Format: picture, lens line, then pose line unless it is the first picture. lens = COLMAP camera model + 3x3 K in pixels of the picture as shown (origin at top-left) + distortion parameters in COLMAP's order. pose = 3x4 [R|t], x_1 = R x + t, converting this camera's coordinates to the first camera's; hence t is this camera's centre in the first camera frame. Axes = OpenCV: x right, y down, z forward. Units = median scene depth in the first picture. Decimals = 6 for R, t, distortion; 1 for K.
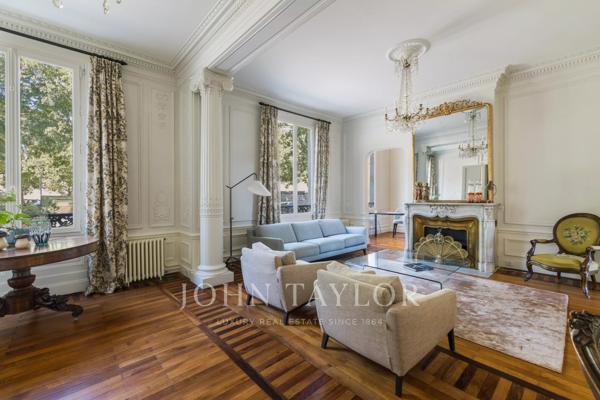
lens RADIAL K [[253.7, 0, 300.5], [0, 253.7, 198.1], [0, 0, 1]] dist [-0.001775, 0.000014]
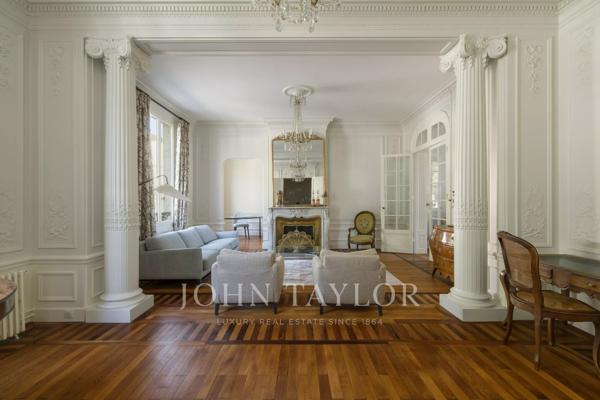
lens RADIAL K [[266.4, 0, 297.1], [0, 266.4, 202.0], [0, 0, 1]] dist [0.002272, -0.000121]
pose [[0.683331, -0.001806, 0.730107, -0.495376], [0.007601, 0.999960, -0.004641, 0.000106], [-0.730070, 0.008721, 0.683317, 0.057969]]
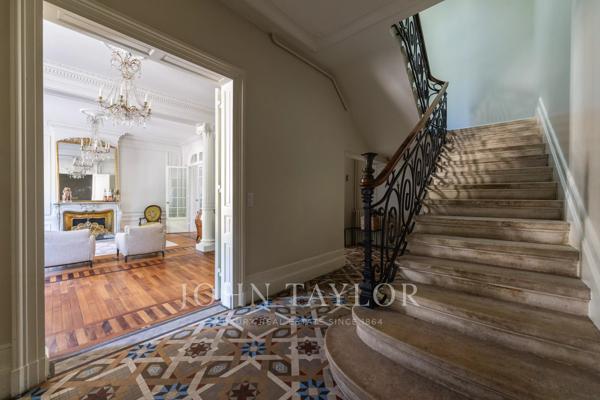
lens RADIAL K [[236.5, 0, 298.1], [0, 236.5, 200.9], [0, 0, 1]] dist [-0.000541, 0.000016]
pose [[-0.051207, -0.007157, 0.998662, -1.050489], [0.004906, 0.999960, 0.007418, 0.006694], [-0.998676, 0.005279, -0.051170, -0.235955]]
